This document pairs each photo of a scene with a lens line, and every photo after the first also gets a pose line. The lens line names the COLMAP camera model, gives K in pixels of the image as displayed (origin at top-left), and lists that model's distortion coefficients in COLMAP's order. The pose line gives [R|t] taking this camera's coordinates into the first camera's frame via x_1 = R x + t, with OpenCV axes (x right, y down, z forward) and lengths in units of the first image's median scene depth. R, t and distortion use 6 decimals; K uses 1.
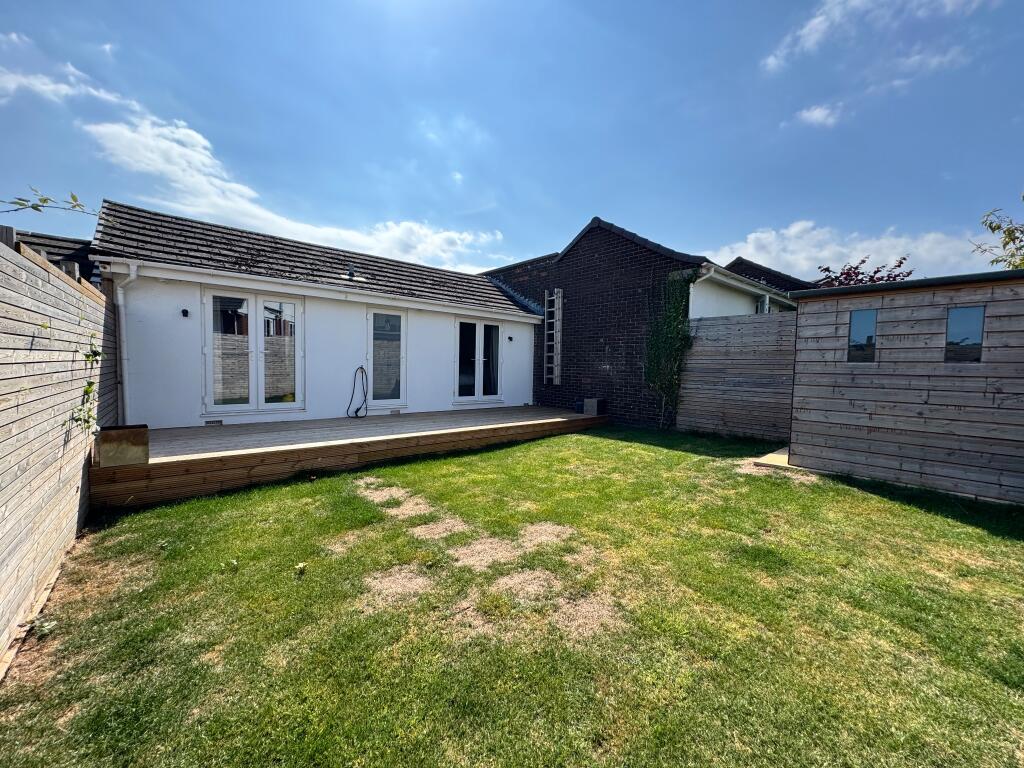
lens RADIAL K [[401.5, 0, 509.8], [0, 401.5, 383.4], [0, 0, 1]] dist [0.001343, 0.000076]
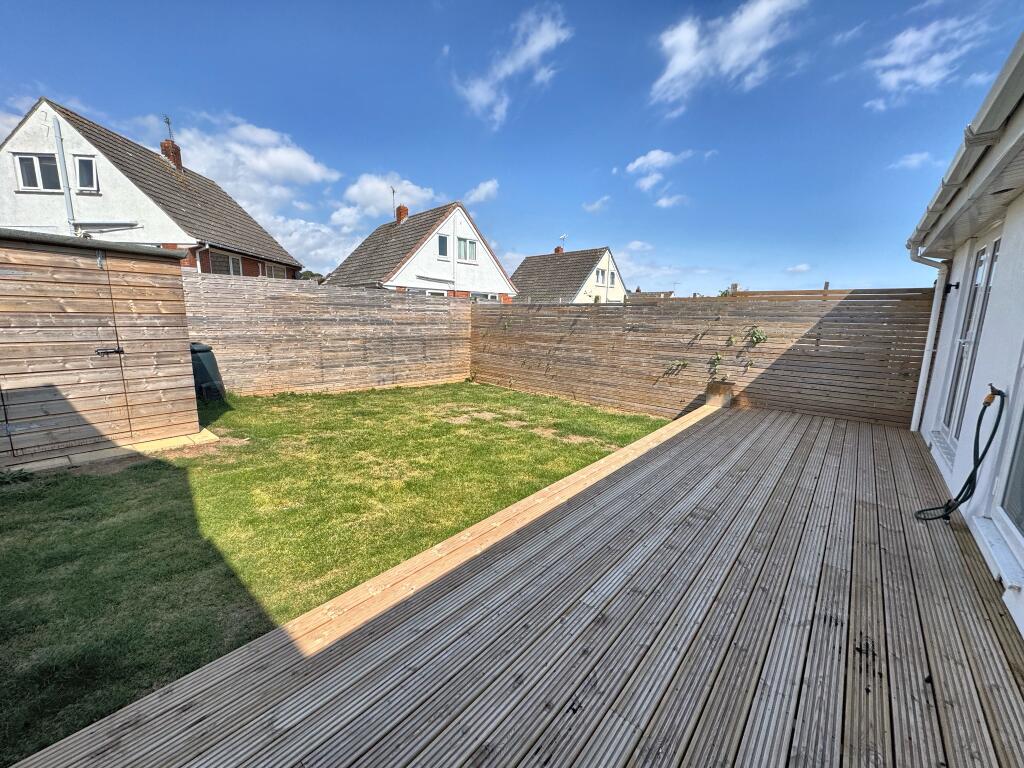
lens RADIAL K [[401.5, 0, 509.8], [0, 401.5, 383.4], [0, 0, 1]] dist [0.001343, 0.000076]
pose [[-0.987505, -0.005579, -0.157488, 0.113477], [-0.039338, 0.976463, 0.212069, -0.176645], [0.152598, 0.215614, -0.964481, 2.294917]]
